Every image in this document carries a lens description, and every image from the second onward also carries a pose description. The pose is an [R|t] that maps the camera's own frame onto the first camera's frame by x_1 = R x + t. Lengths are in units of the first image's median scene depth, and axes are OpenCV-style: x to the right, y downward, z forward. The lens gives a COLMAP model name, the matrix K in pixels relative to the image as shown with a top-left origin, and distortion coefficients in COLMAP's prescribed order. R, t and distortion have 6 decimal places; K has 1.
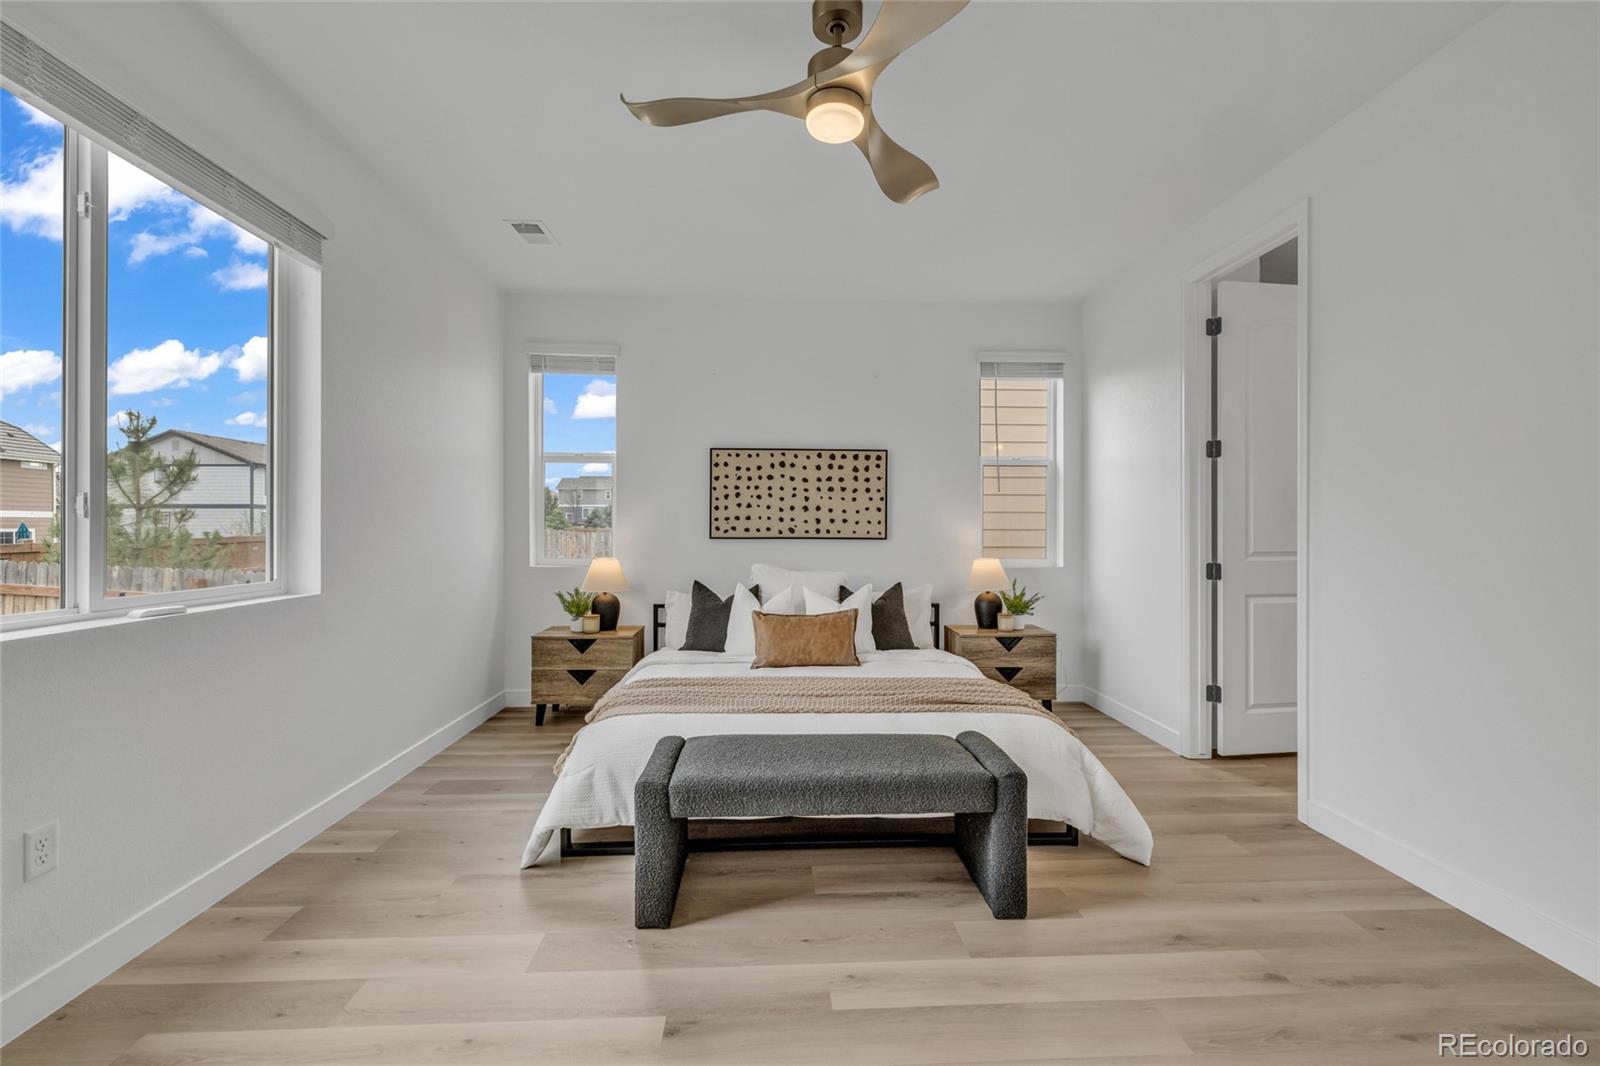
lens RADIAL K [[673.5, 0, 794.0], [0, 673.5, 528.1], [0, 0, 1]] dist [0.001384, 0.000452]
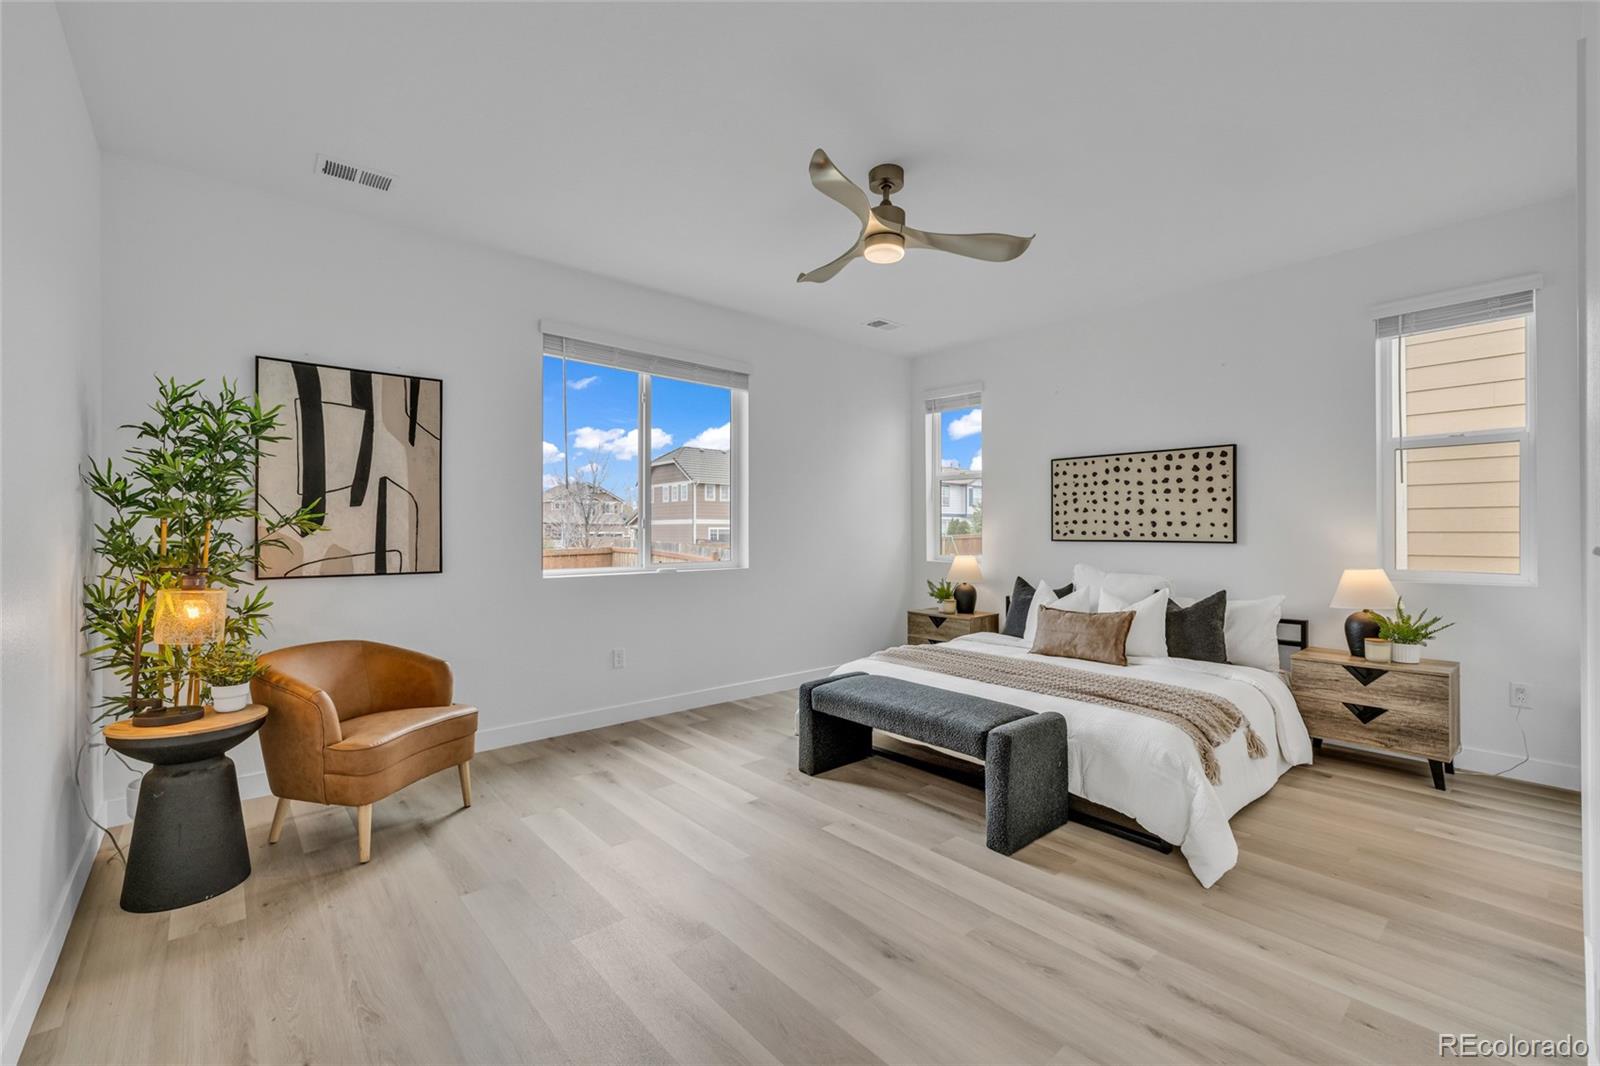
lens RADIAL K [[673.5, 0, 794.0], [0, 673.5, 528.1], [0, 0, 1]] dist [0.001384, 0.000452]
pose [[0.614877, -0.006735, -0.788594, 0.489641], [0.003516, 0.999977, -0.005799, -0.000608], [0.788615, 0.000793, 0.614887, -0.019690]]
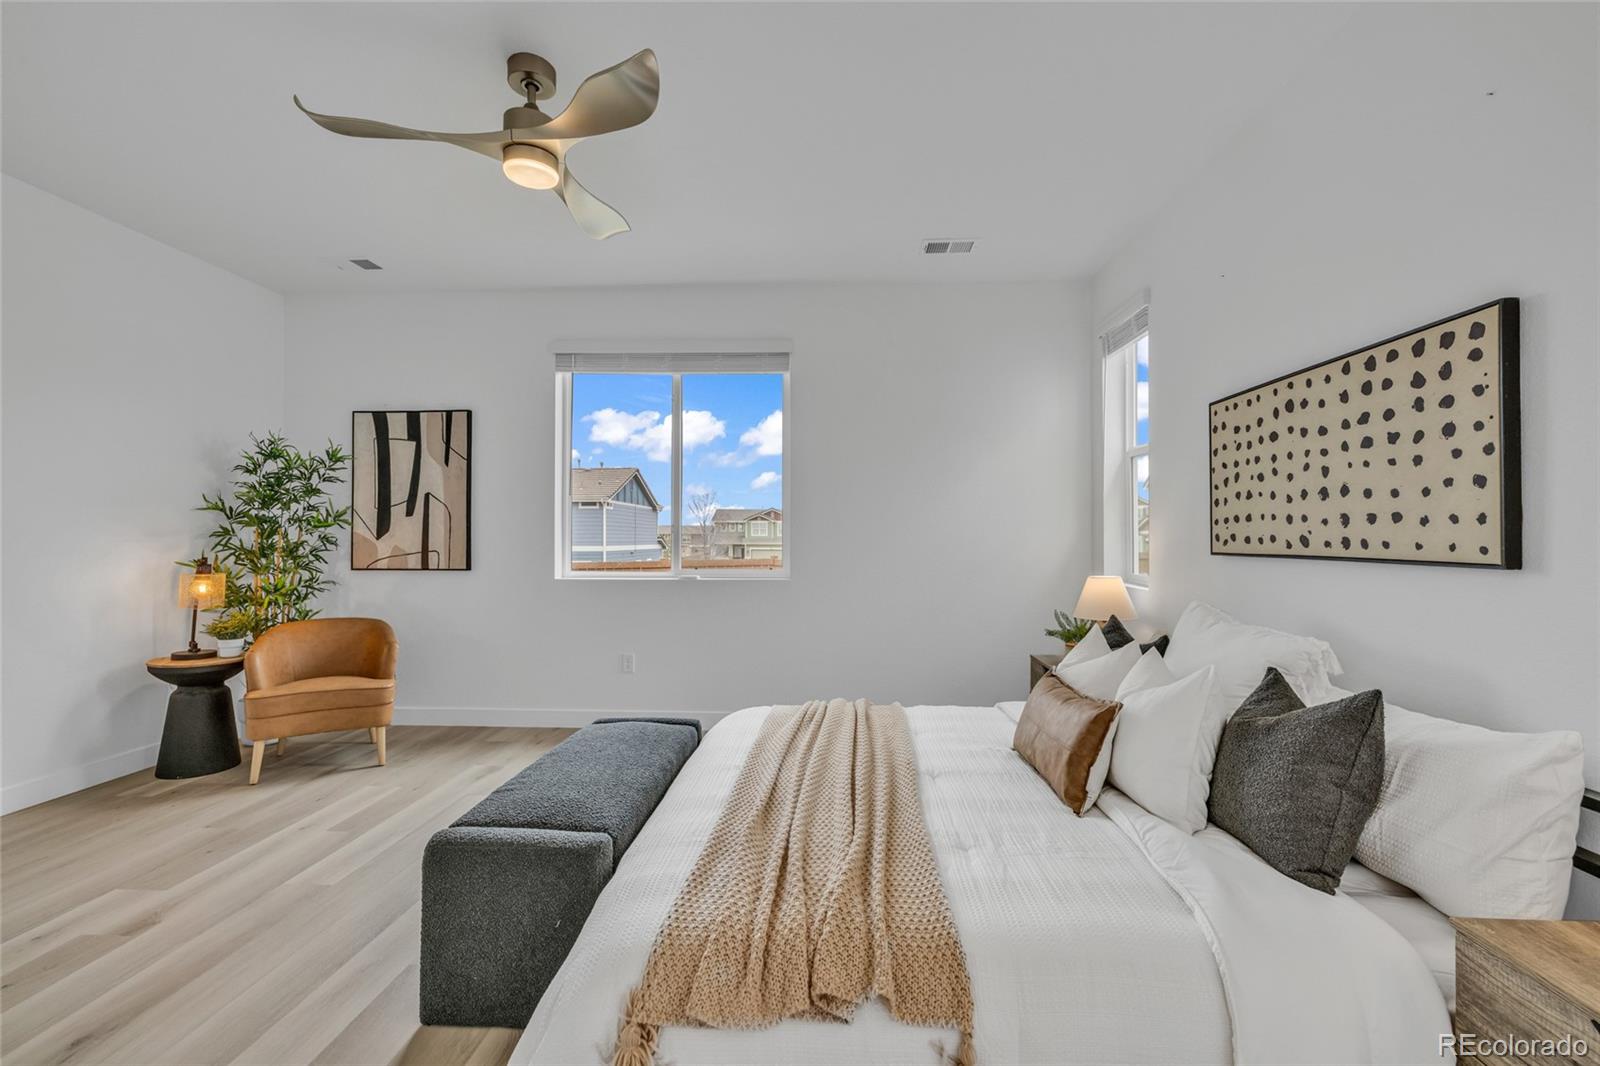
lens RADIAL K [[673.5, 0, 794.0], [0, 673.5, 528.1], [0, 0, 1]] dist [0.001384, 0.000452]
pose [[-0.105742, -0.017297, -0.994243, 0.506733], [-0.000423, 0.999849, -0.017350, 0.002607], [0.994394, -0.001414, -0.105733, 0.693864]]
